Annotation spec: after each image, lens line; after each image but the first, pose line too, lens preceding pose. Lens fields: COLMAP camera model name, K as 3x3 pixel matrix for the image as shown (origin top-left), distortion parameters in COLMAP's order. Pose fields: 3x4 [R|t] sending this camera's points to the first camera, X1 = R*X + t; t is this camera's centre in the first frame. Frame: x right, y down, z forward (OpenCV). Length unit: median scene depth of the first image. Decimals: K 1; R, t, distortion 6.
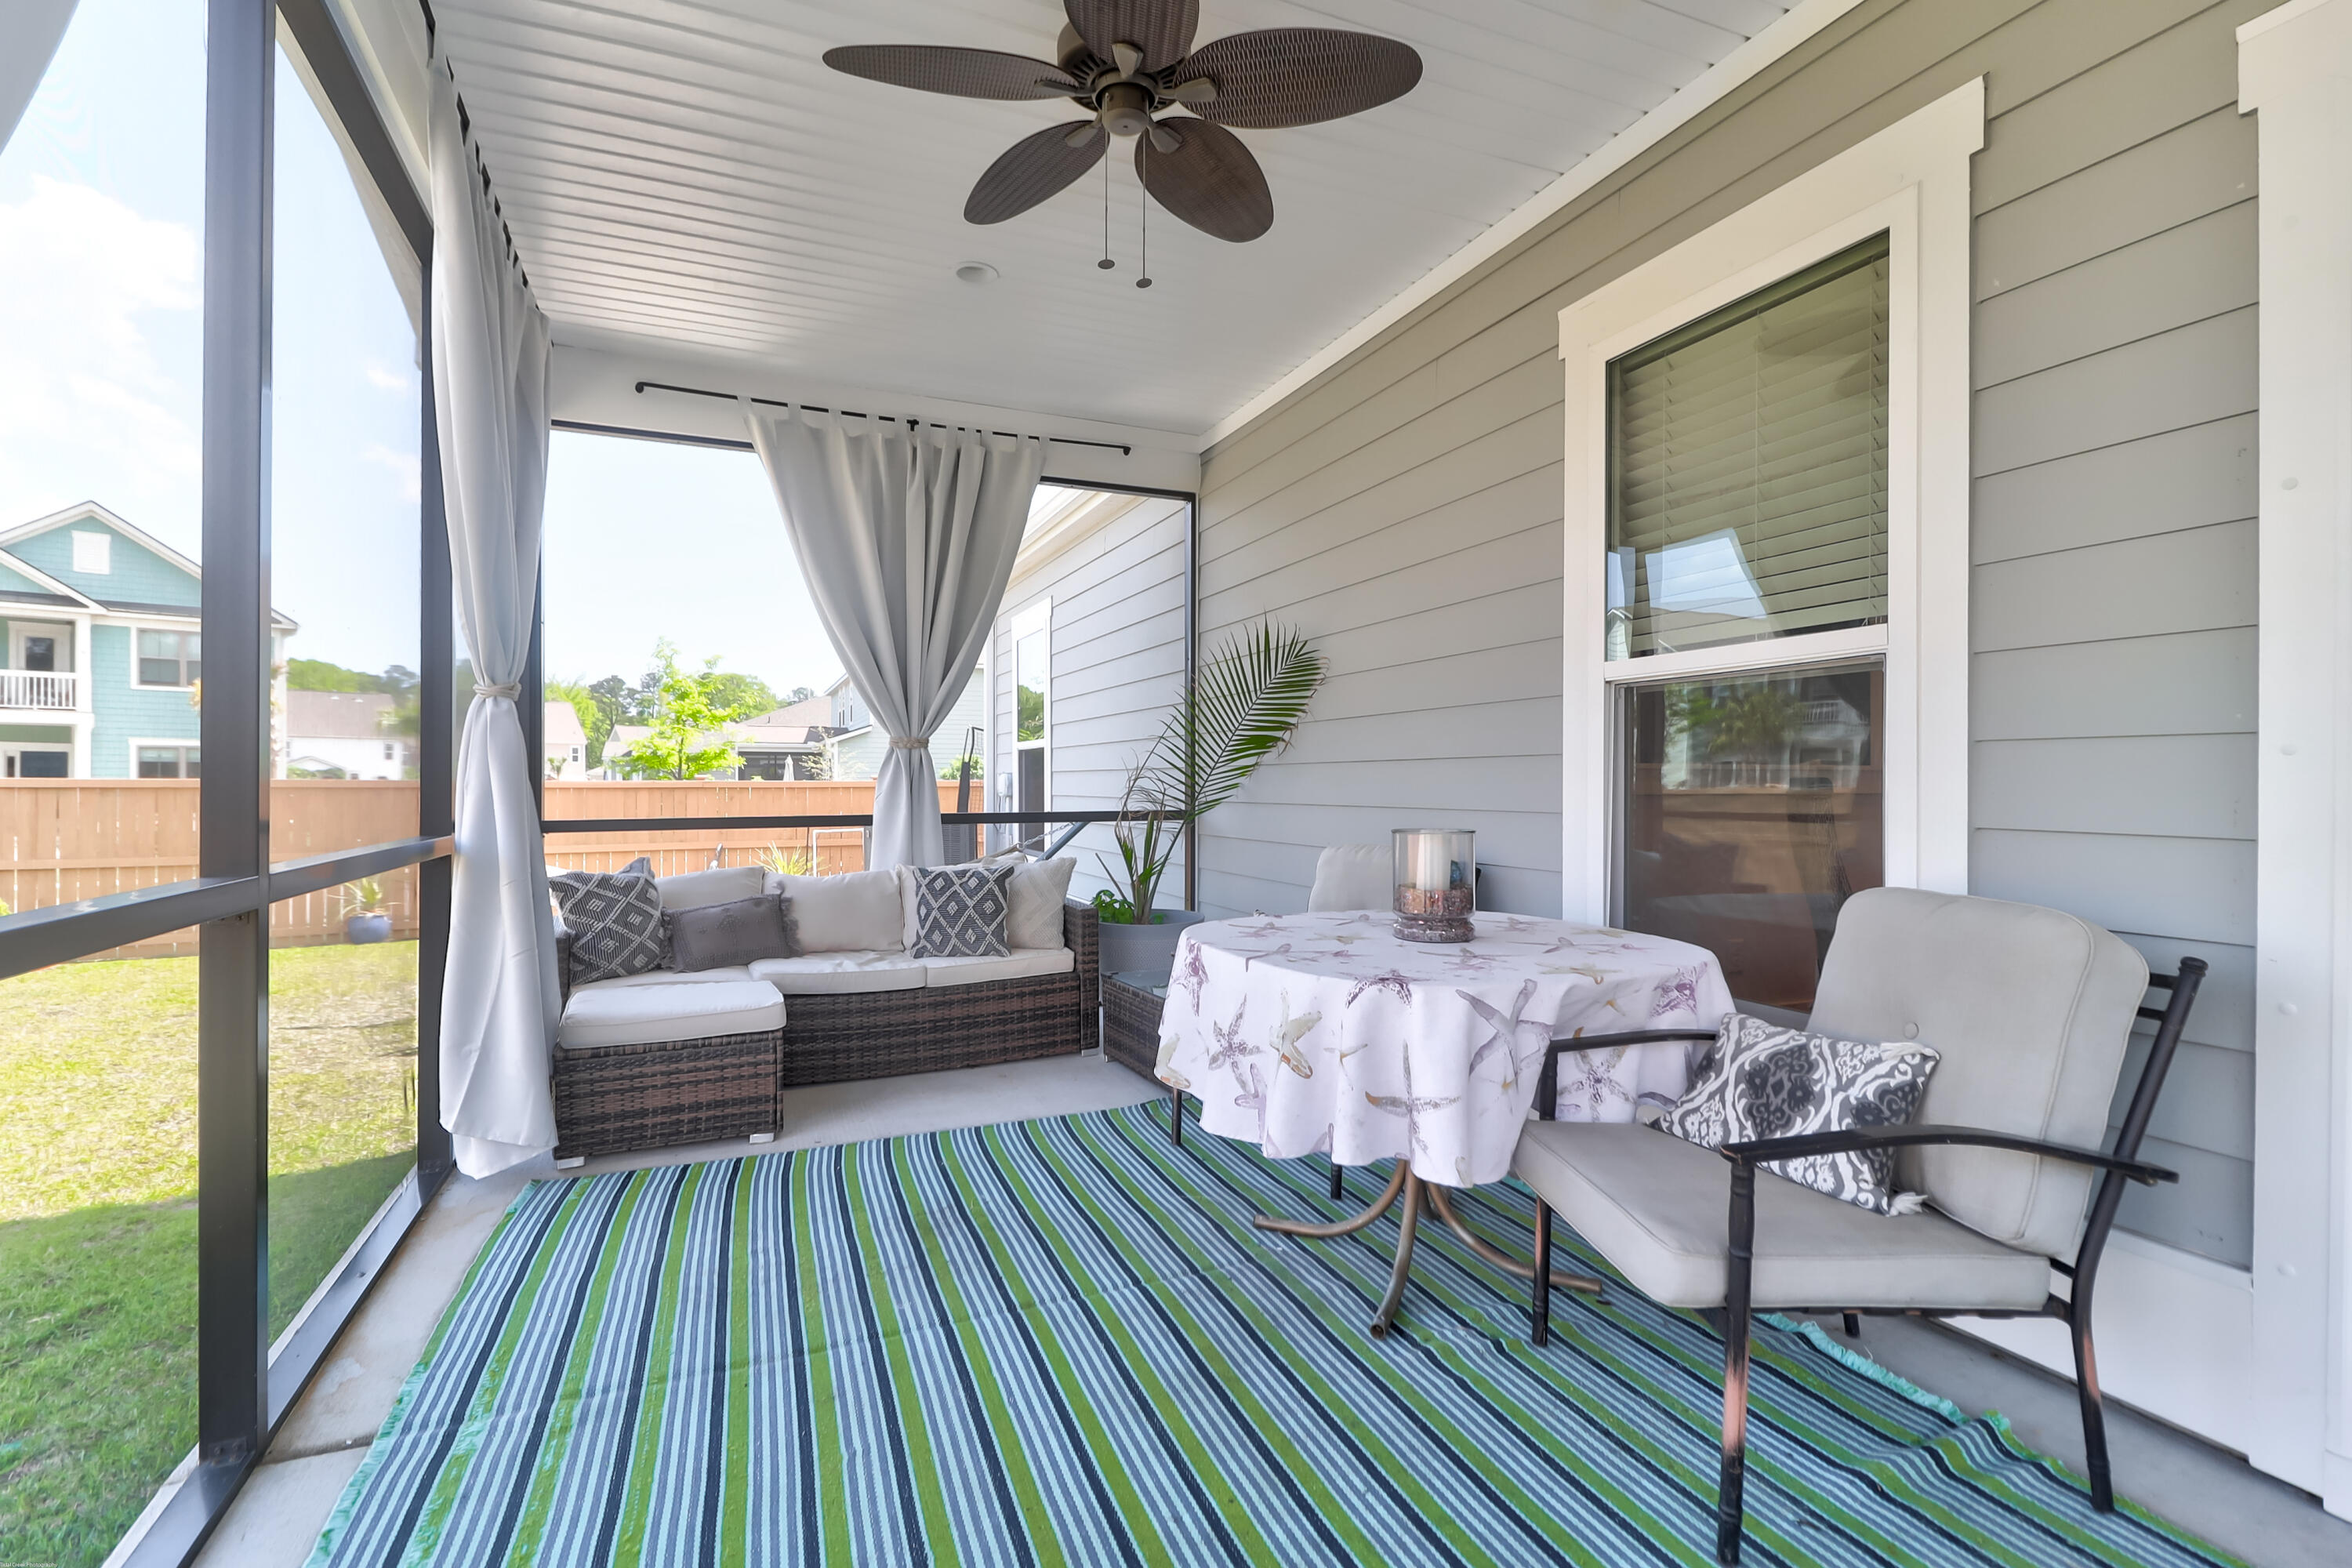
lens RADIAL K [[1076.2, 0, 1176.2], [0, 1076.2, 773.2], [0, 0, 1]] dist [0.018172, -0.013243]
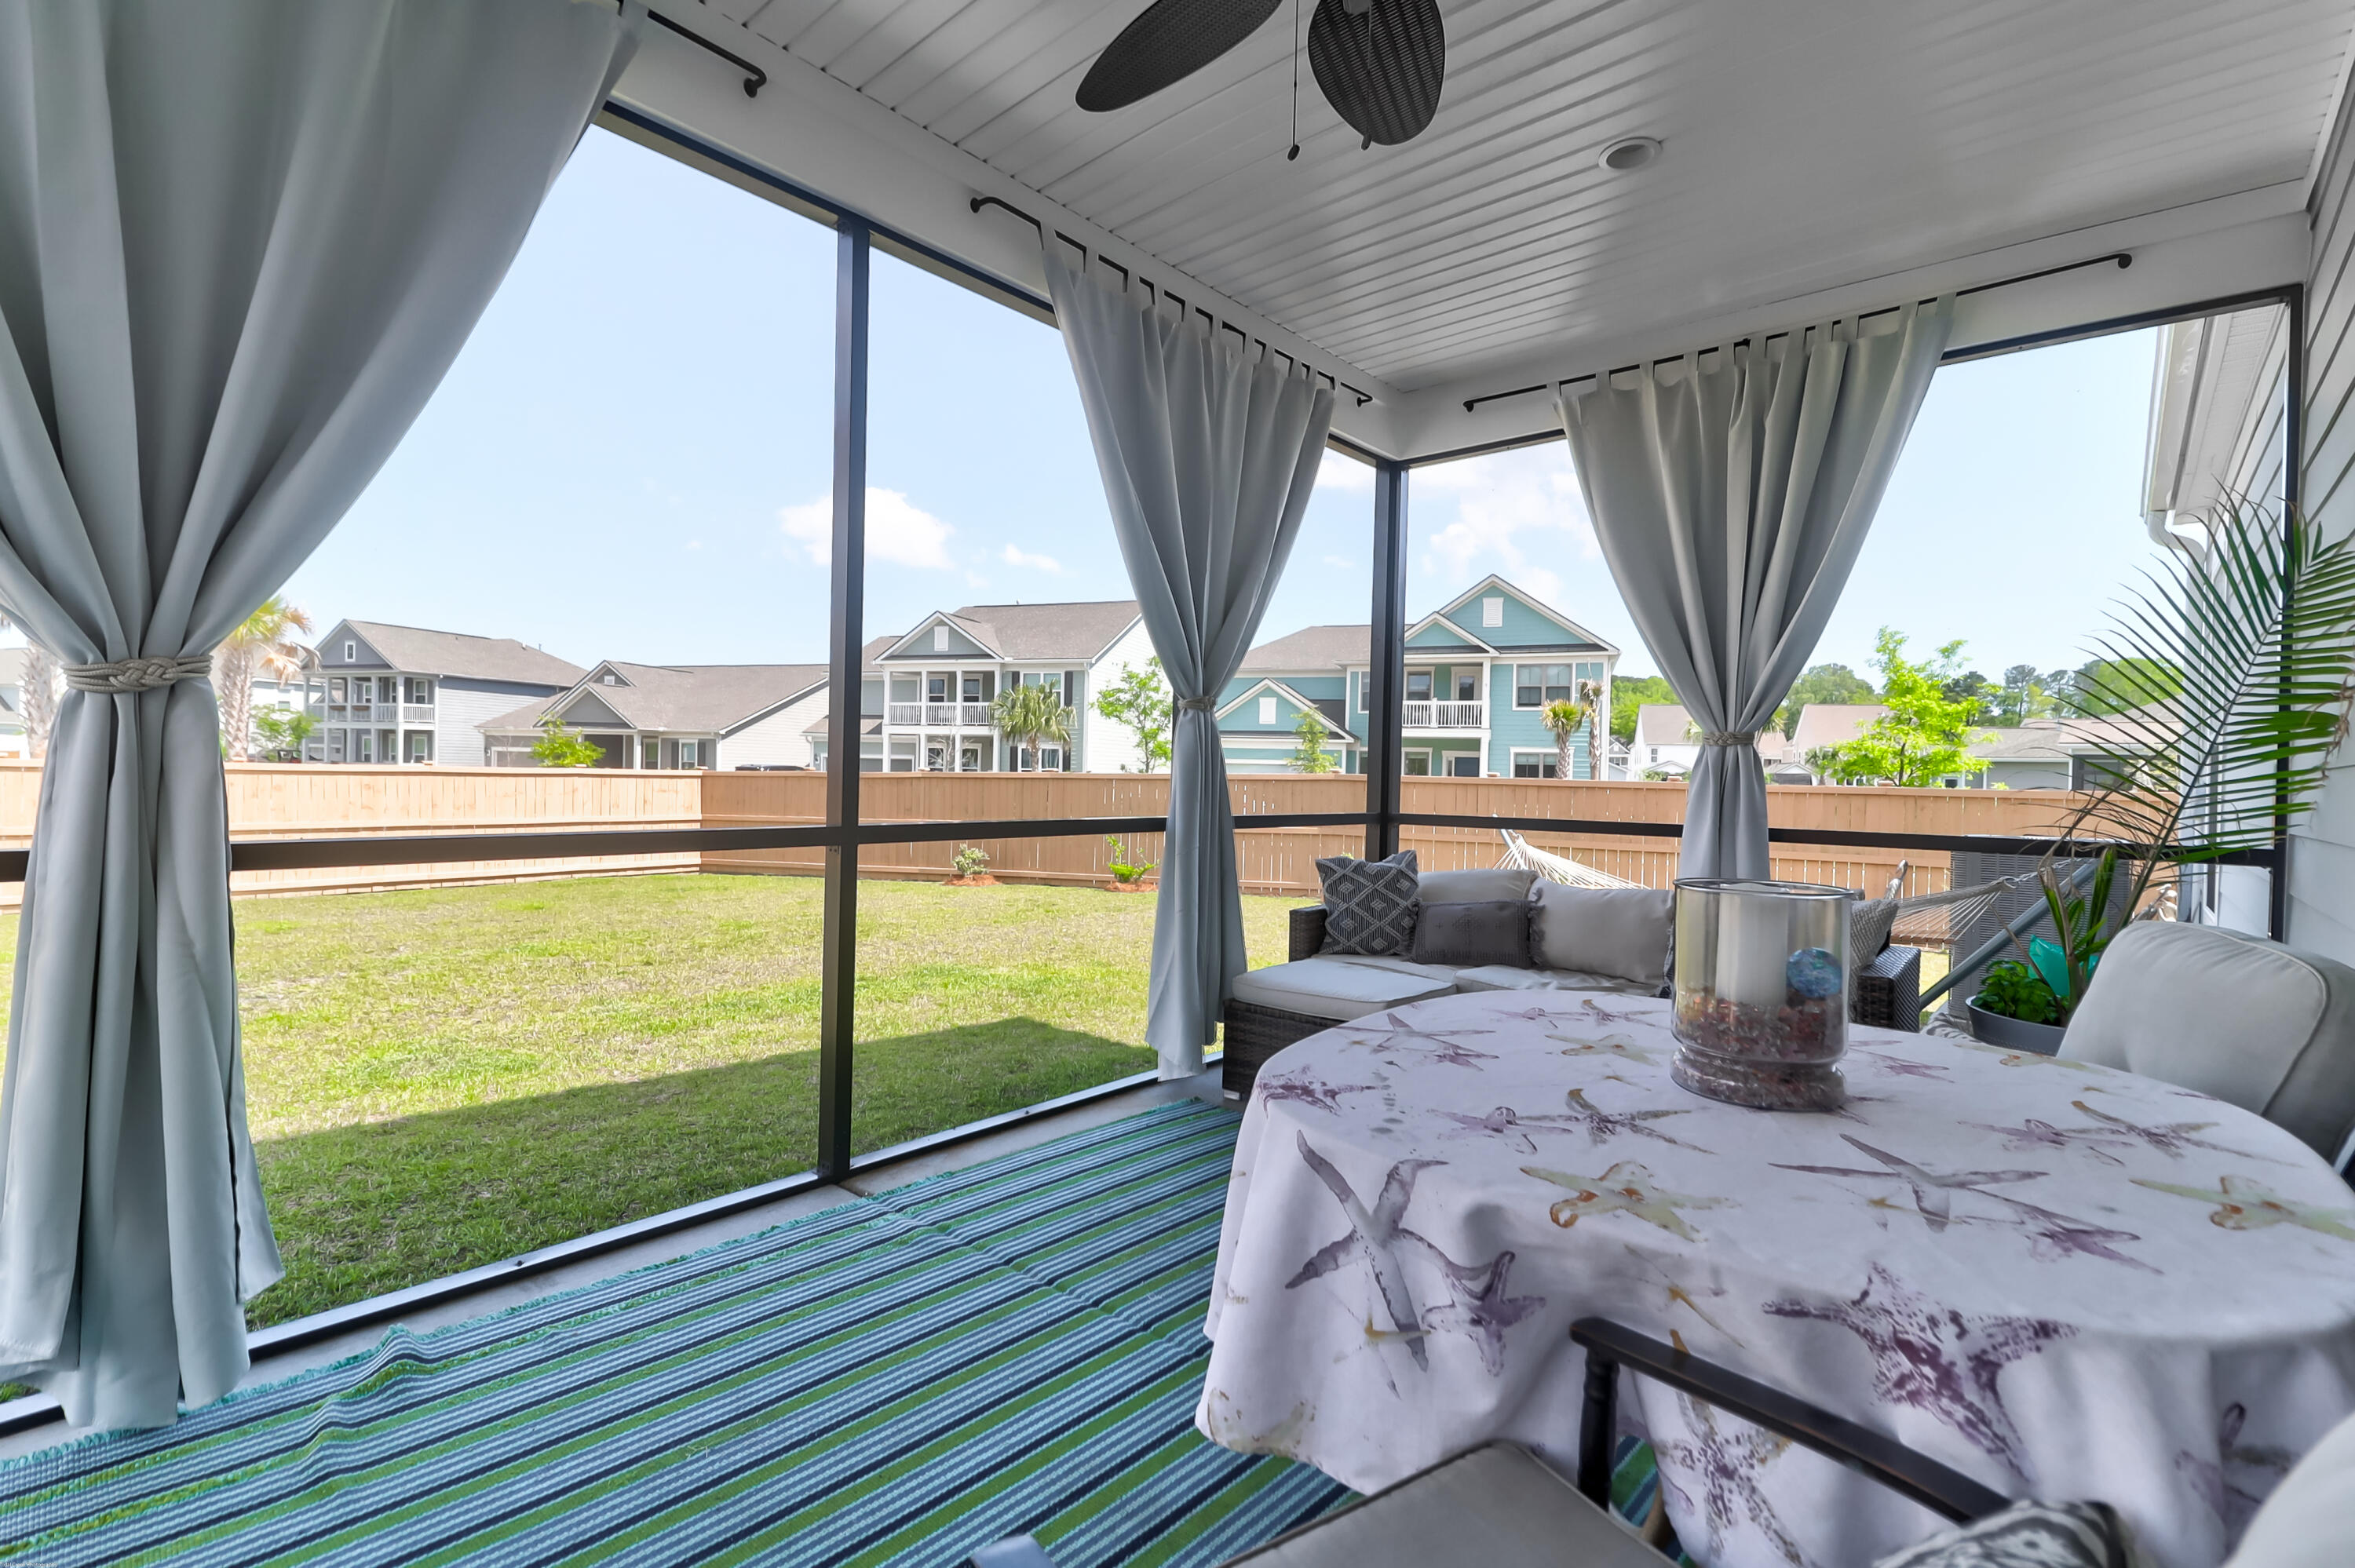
lens RADIAL K [[1077.4, 0, 1177.5], [0, 1077.4, 771.8], [0, 0, 1]] dist [0.018172, -0.013243]
pose [[0.437894, 0.009005, -0.898982, 0.312828], [-0.014456, 0.999891, 0.002974, 0.000196], [0.898911, 0.011694, 0.437976, 0.272894]]
